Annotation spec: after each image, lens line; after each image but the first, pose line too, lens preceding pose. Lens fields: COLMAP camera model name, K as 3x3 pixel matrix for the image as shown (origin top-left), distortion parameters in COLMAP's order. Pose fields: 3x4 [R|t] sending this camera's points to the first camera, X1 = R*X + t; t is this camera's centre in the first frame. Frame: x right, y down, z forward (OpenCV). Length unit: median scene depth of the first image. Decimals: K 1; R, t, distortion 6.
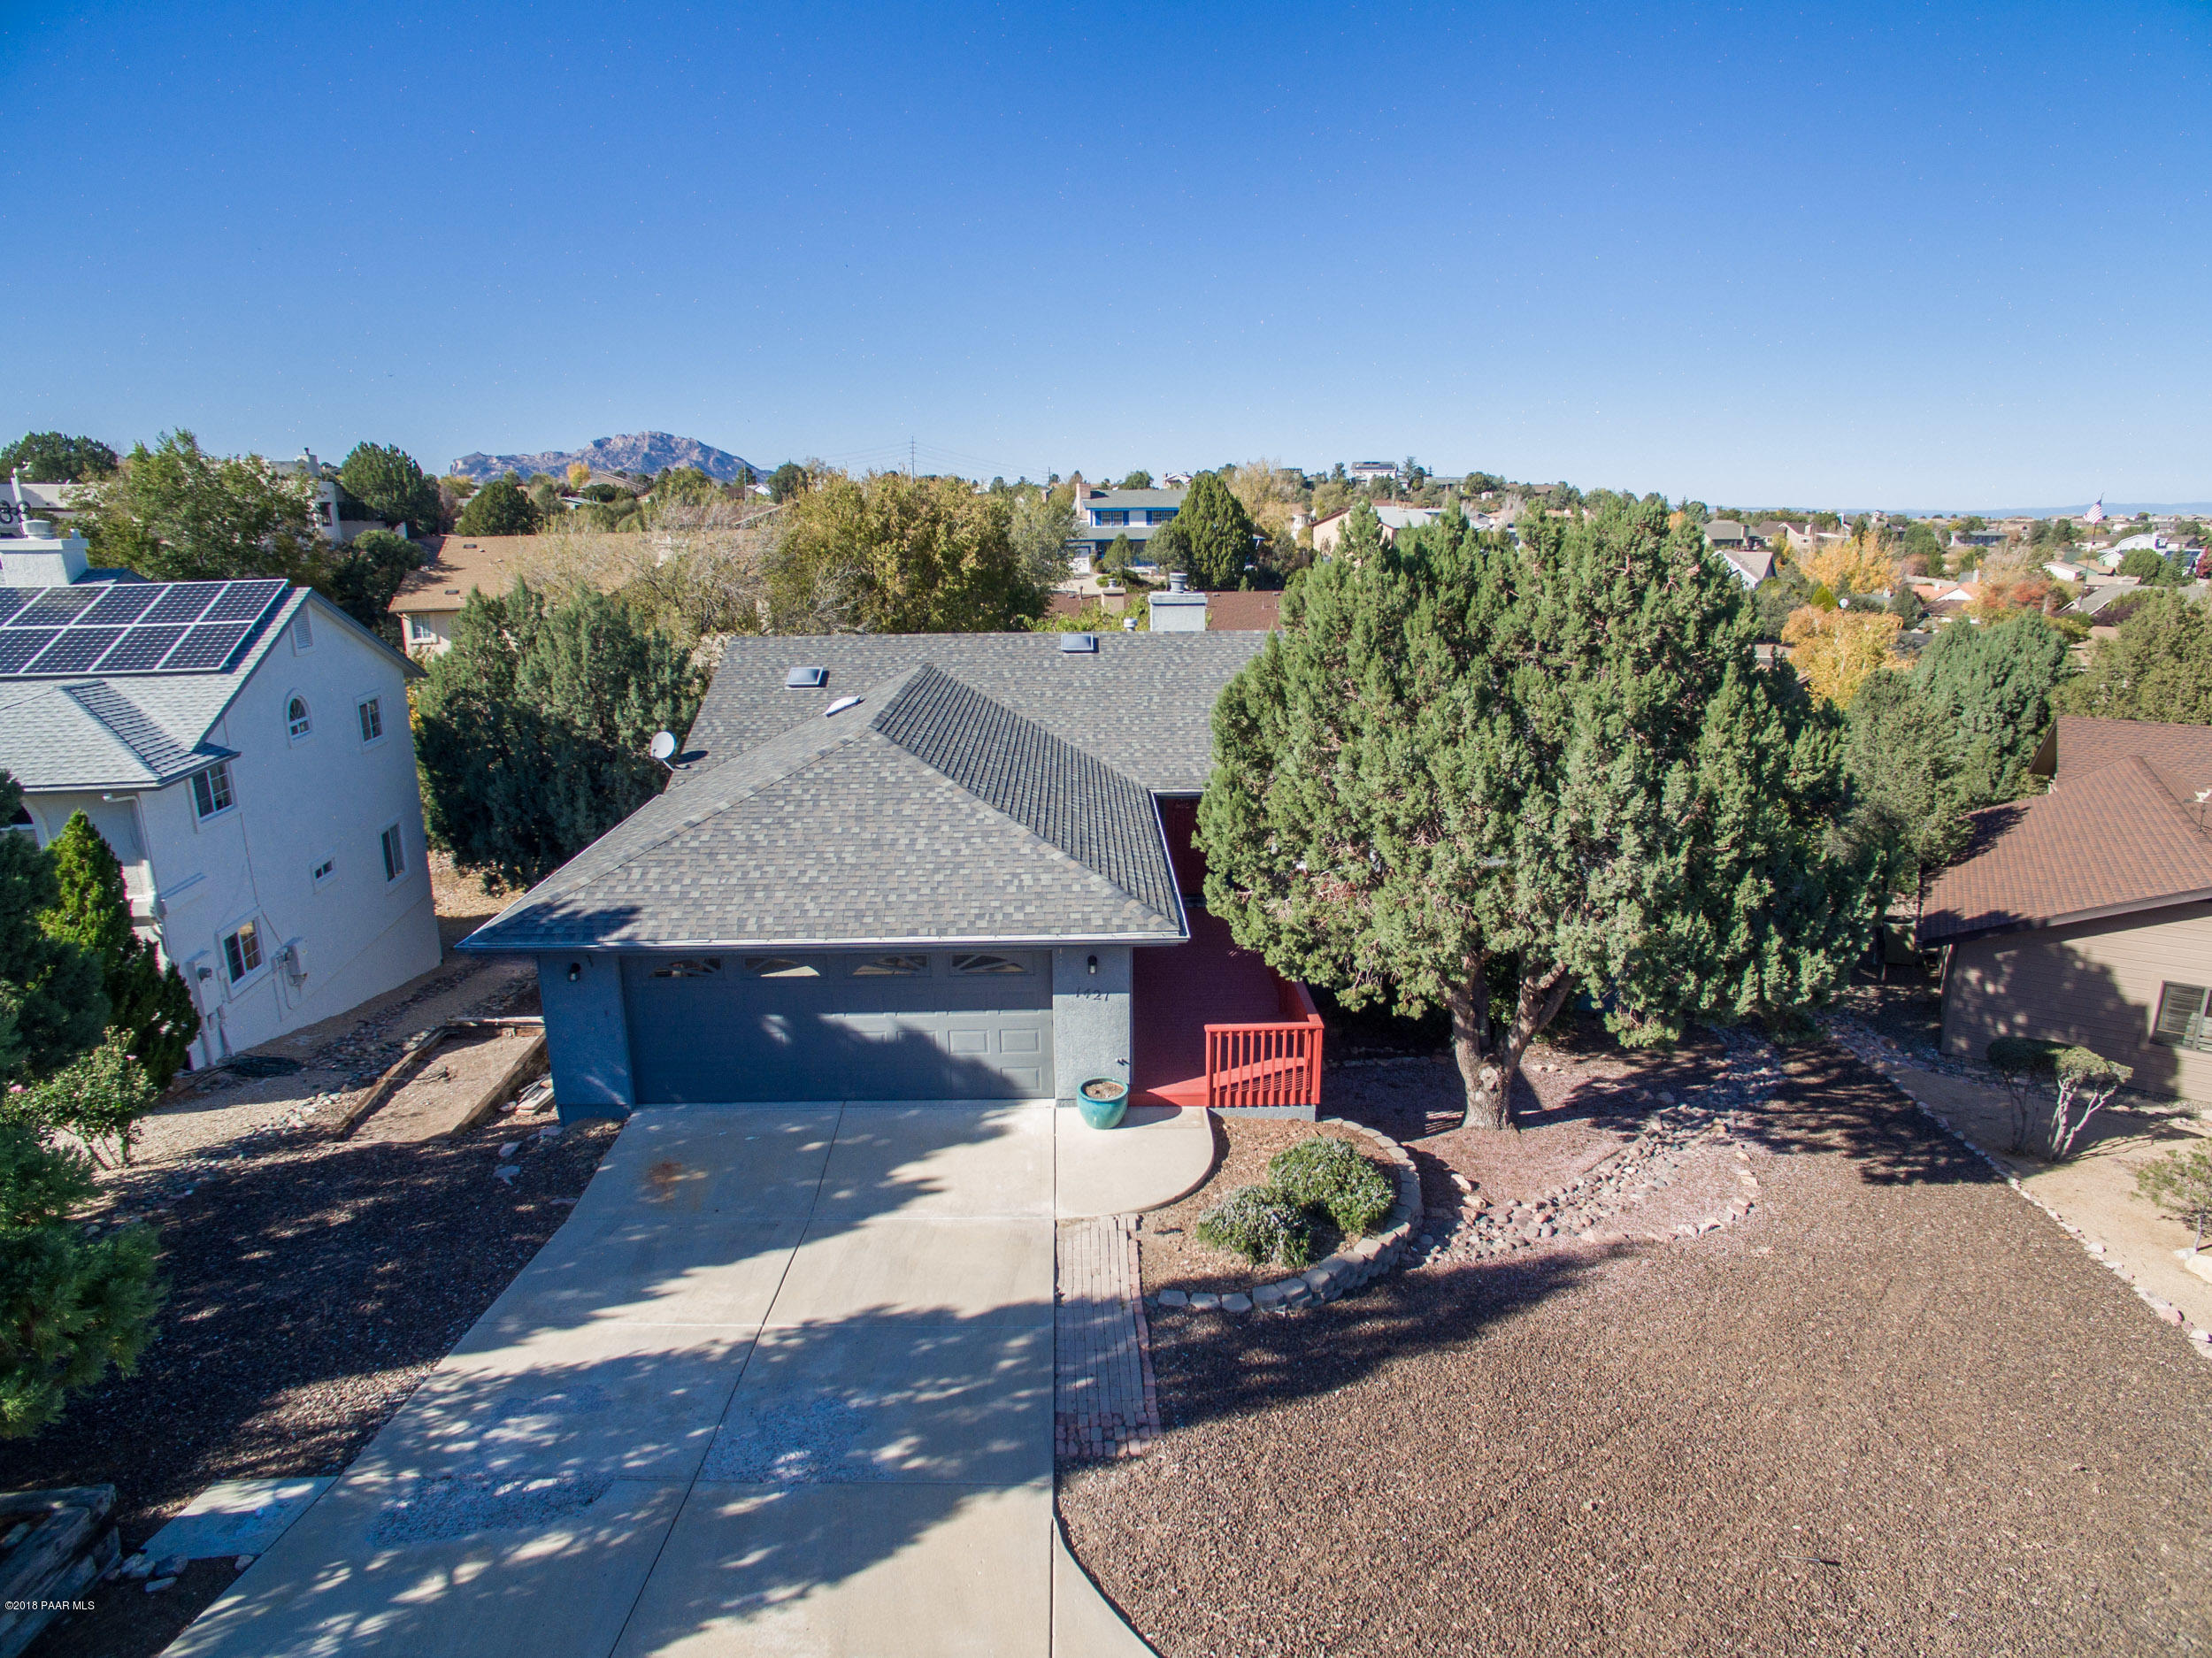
lens RADIAL K [[1291.1, 0, 1120.0], [0, 1291.1, 821.7], [0, 0, 1]] dist [-0.123616, 0.091122]
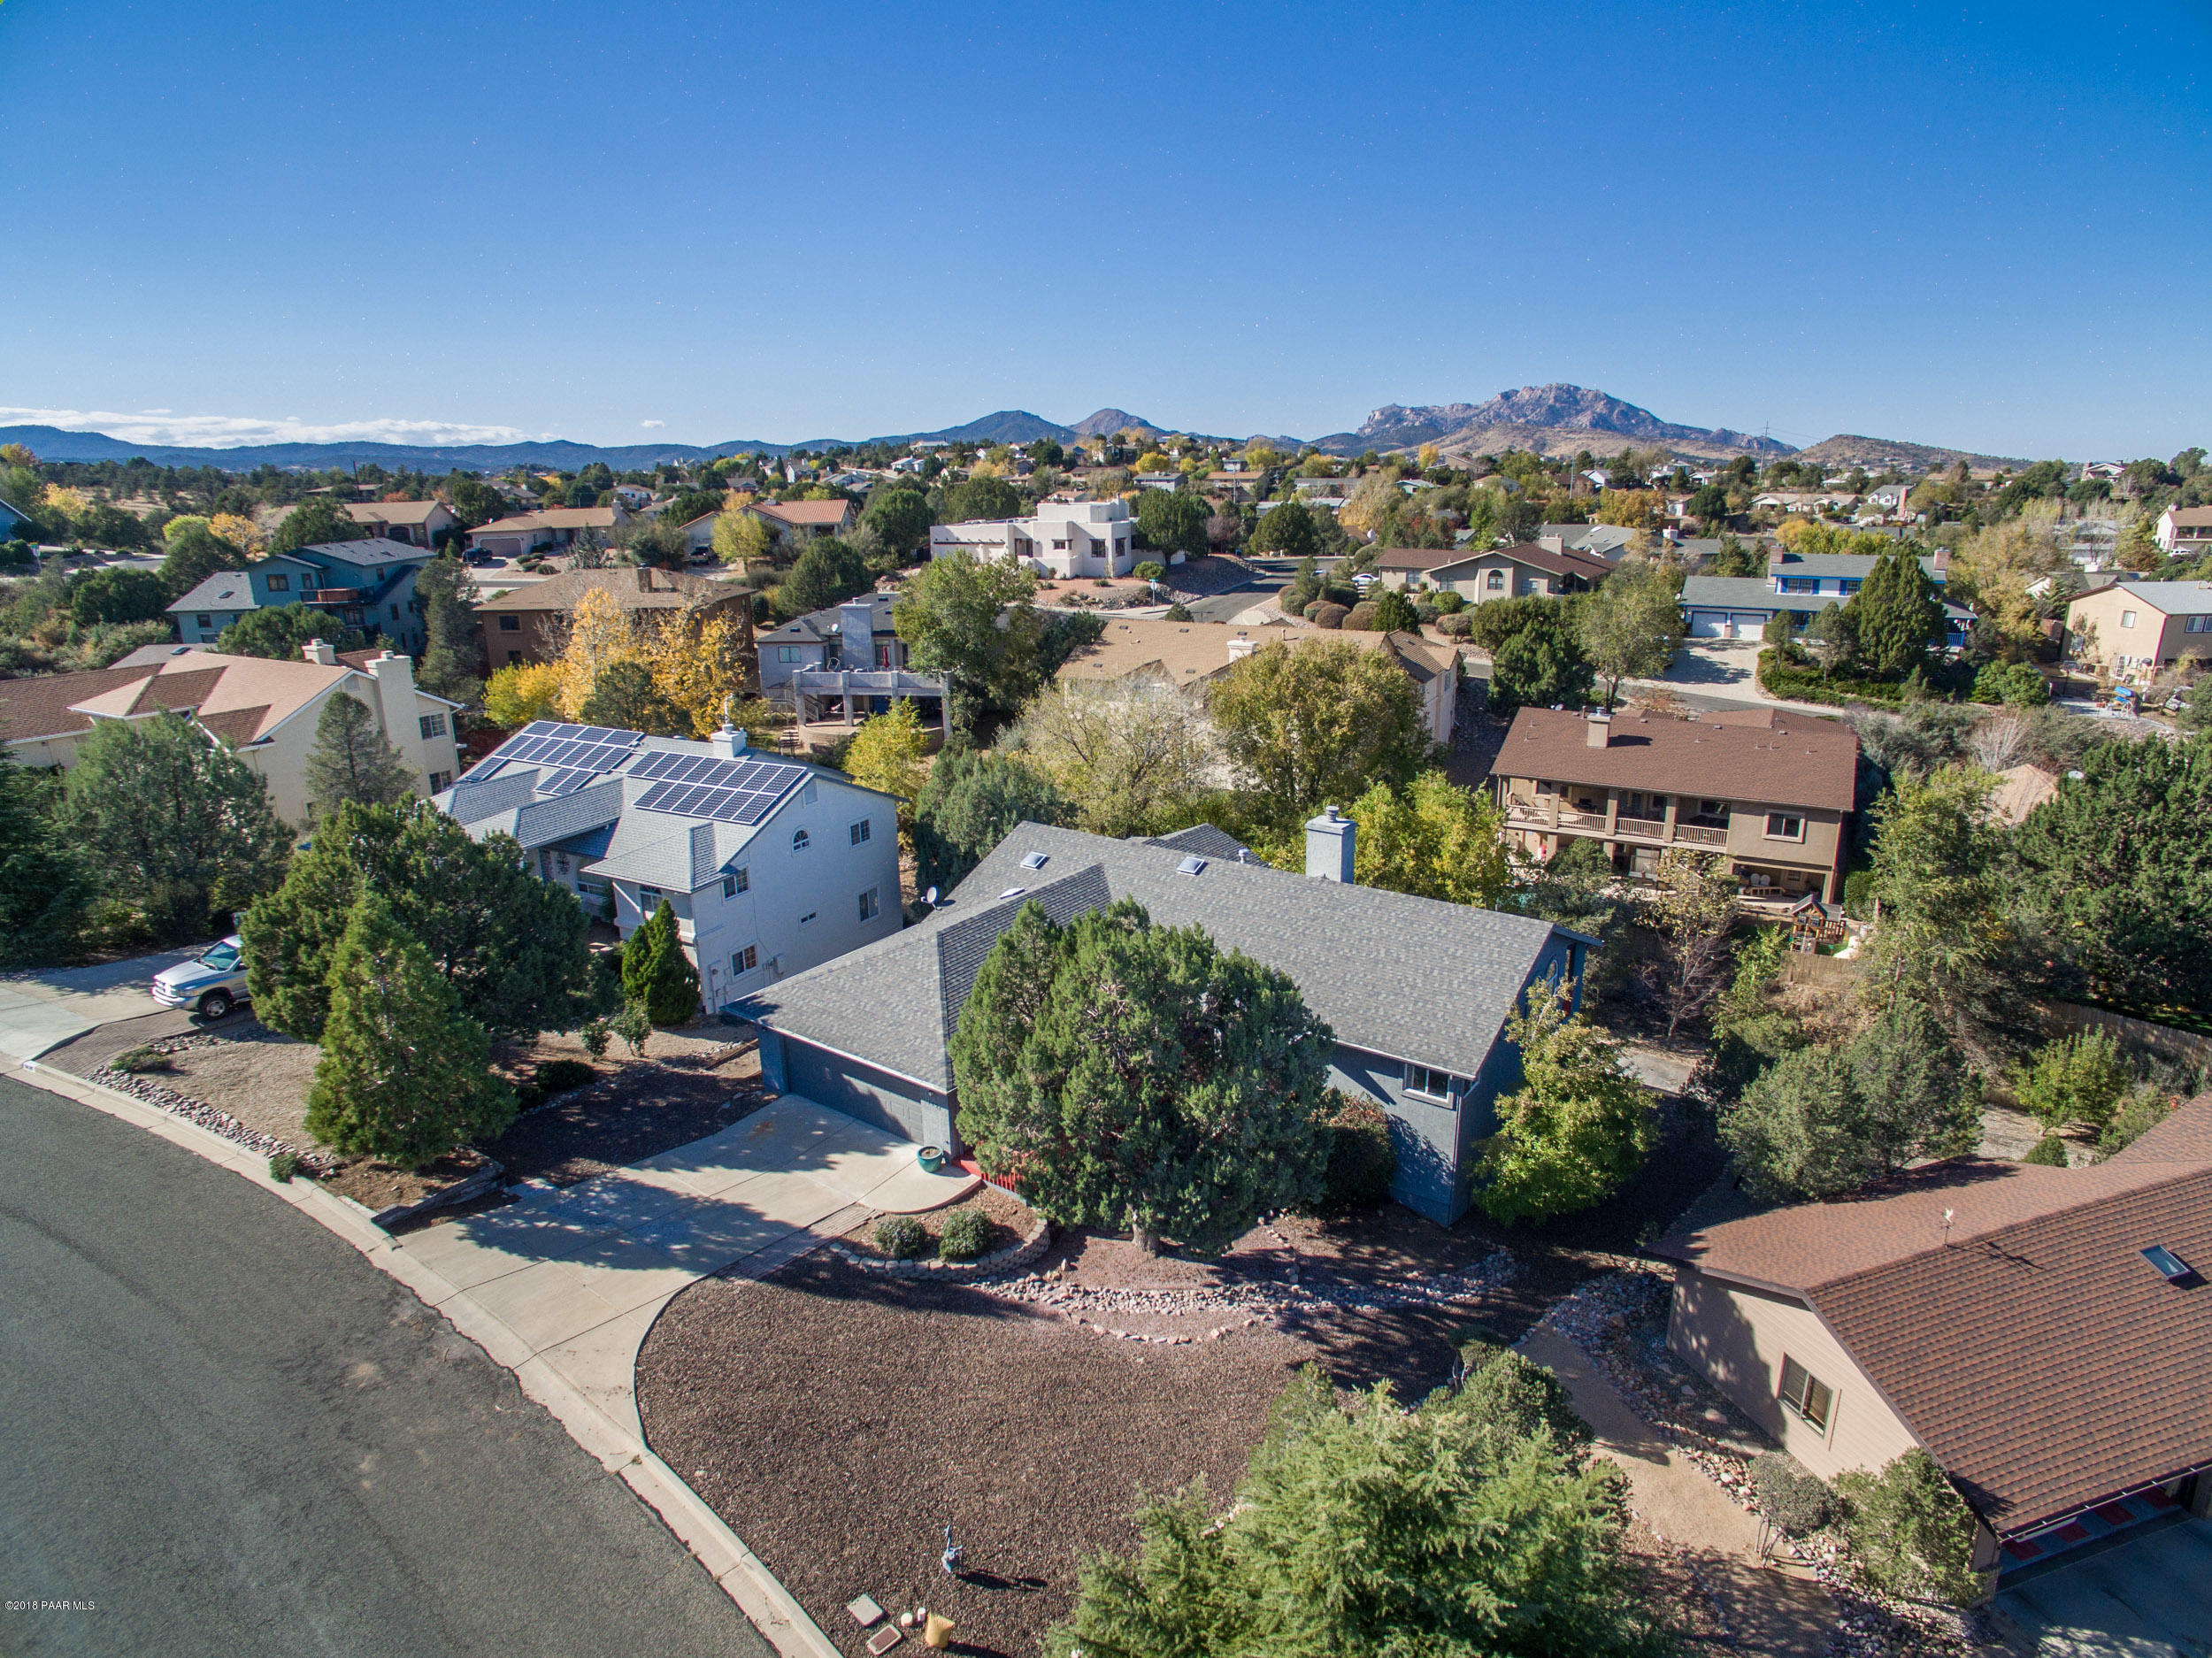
lens RADIAL K [[1291.1, 0, 1120.0], [0, 1291.1, 821.7], [0, 0, 1]] dist [-0.123616, 0.091122]
pose [[0.787101, 0.161273, -0.595368, 1.171047], [-0.138803, 0.986769, 0.083792, -0.449266], [0.601004, 0.016686, 0.799072, -0.372776]]
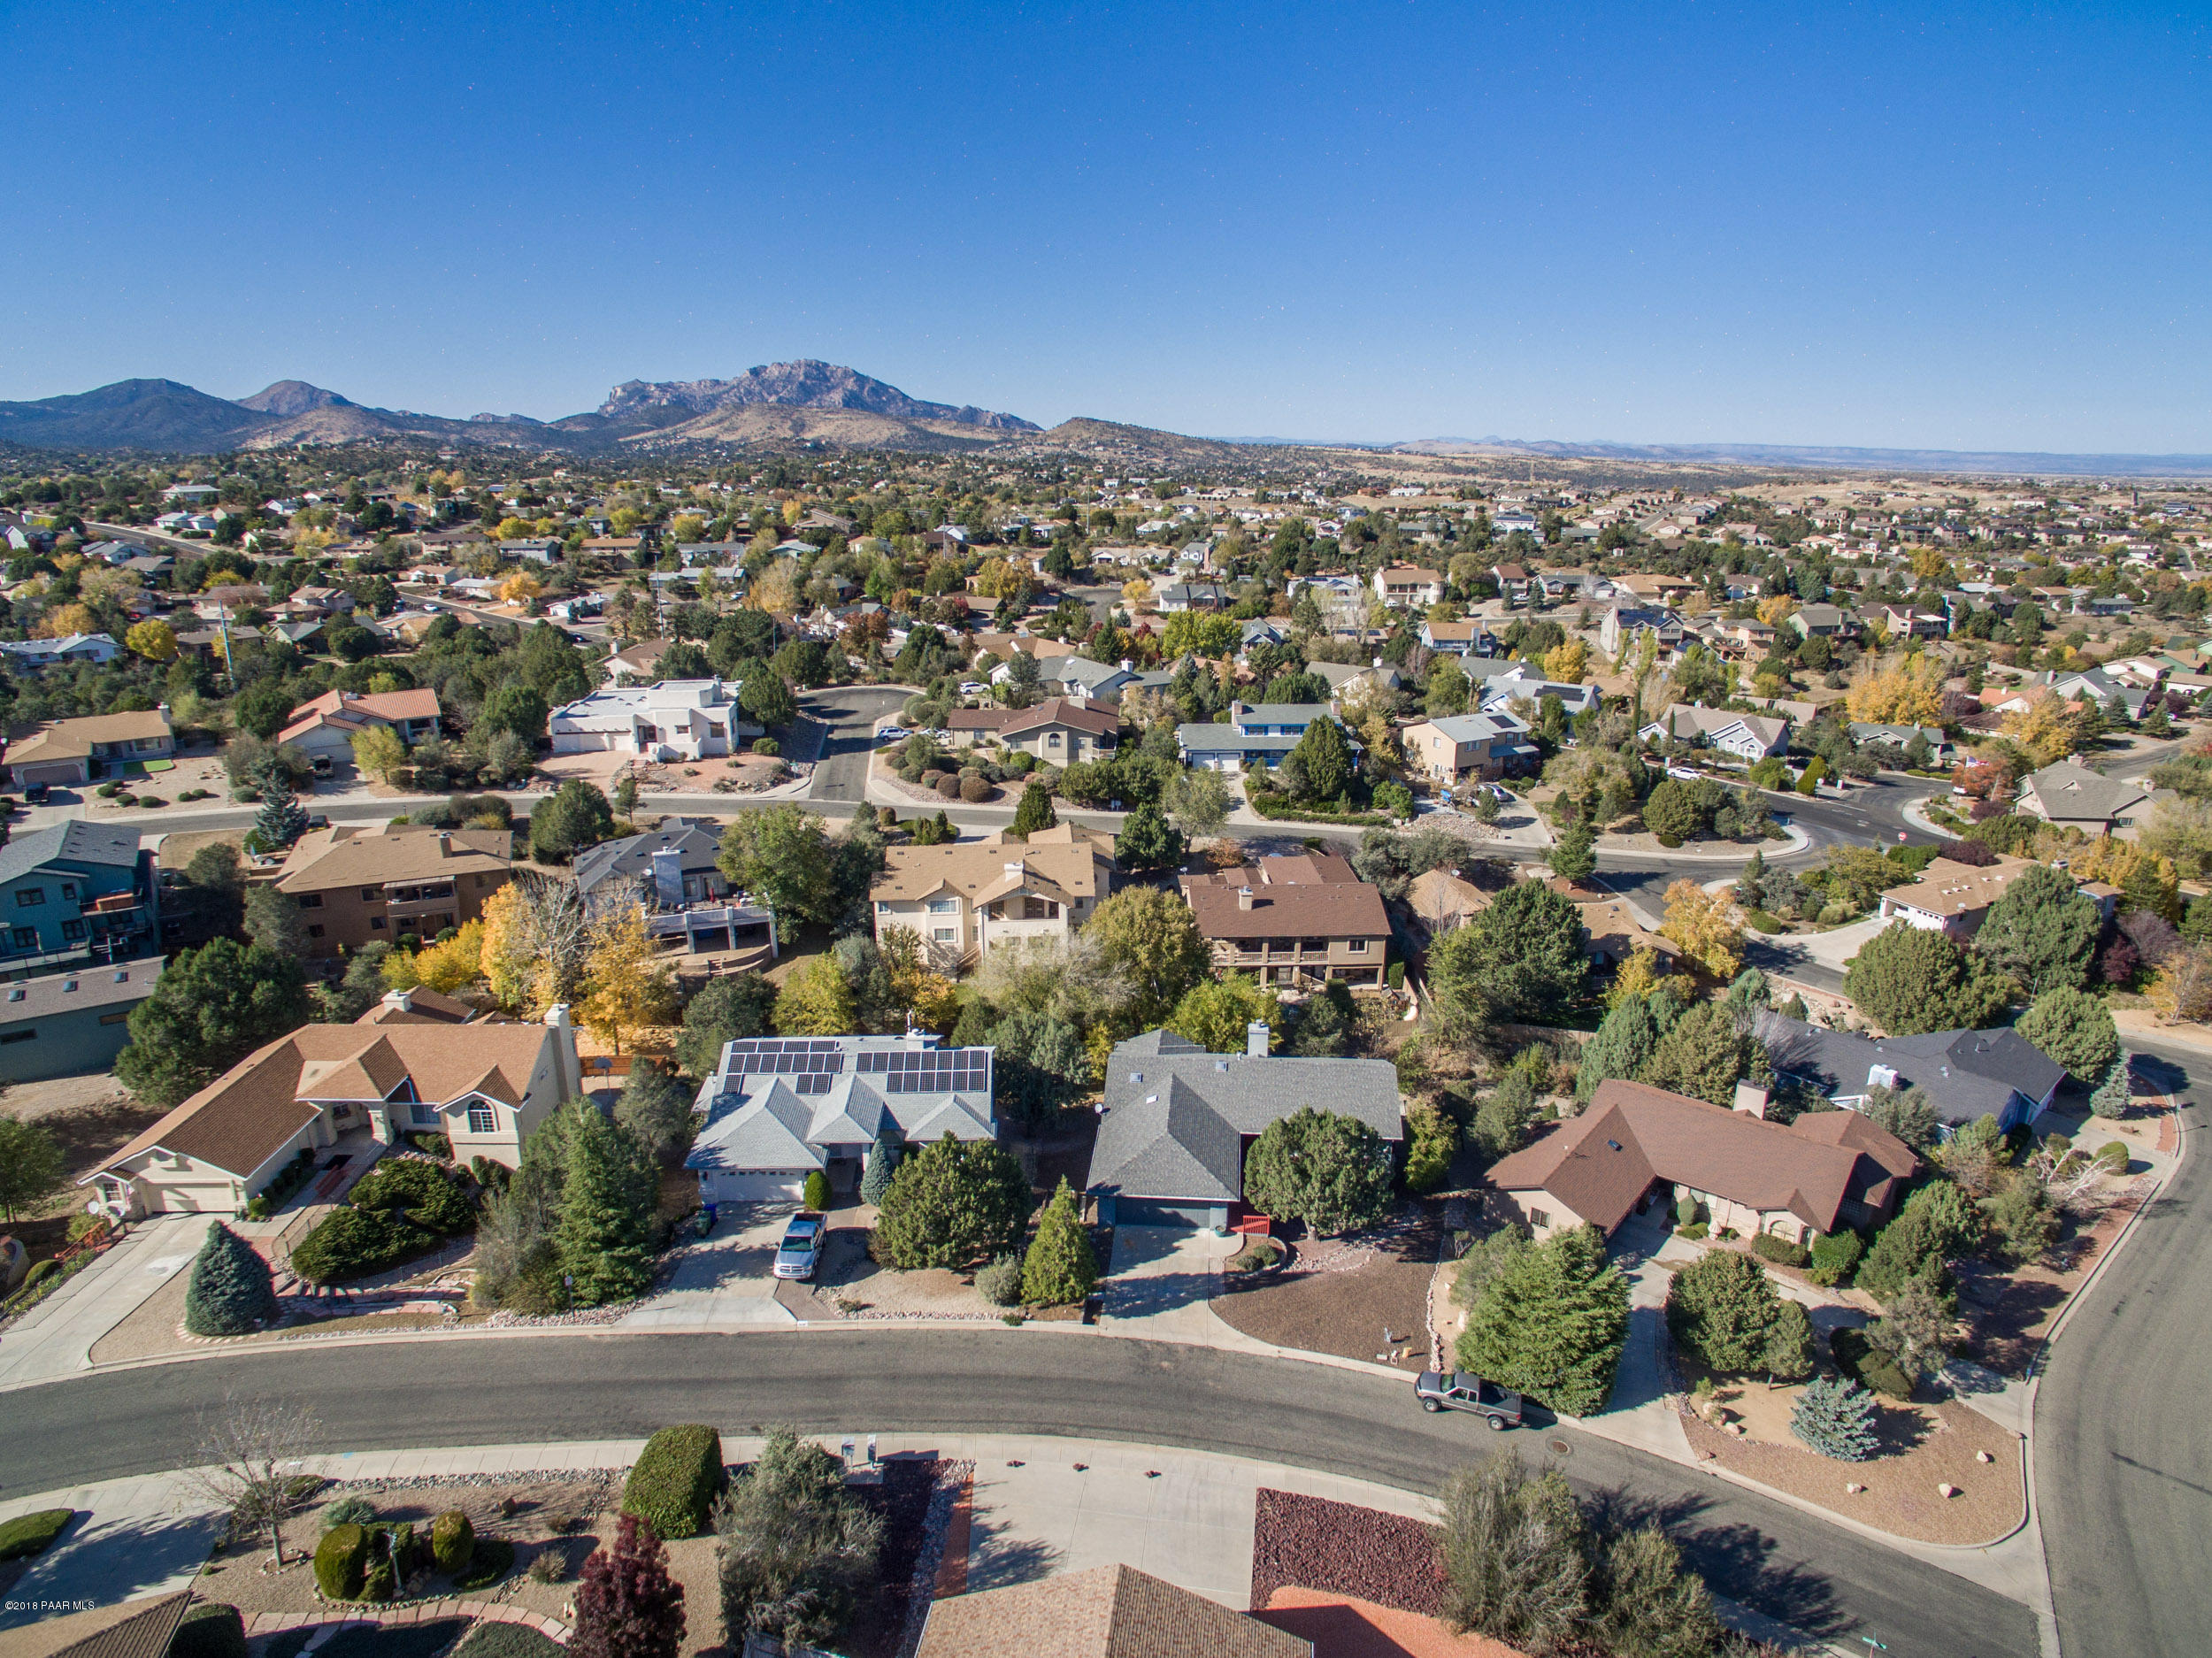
lens RADIAL K [[1352.0, 0, 1114.6], [0, 1352.0, 823.9], [0, 0, 1]] dist [-0.136876, 0.114390]
pose [[0.992528, 0.041364, -0.114790, 0.089390], [-0.036079, 0.998208, 0.047735, -1.291629], [0.116559, -0.043237, 0.992242, -3.314257]]
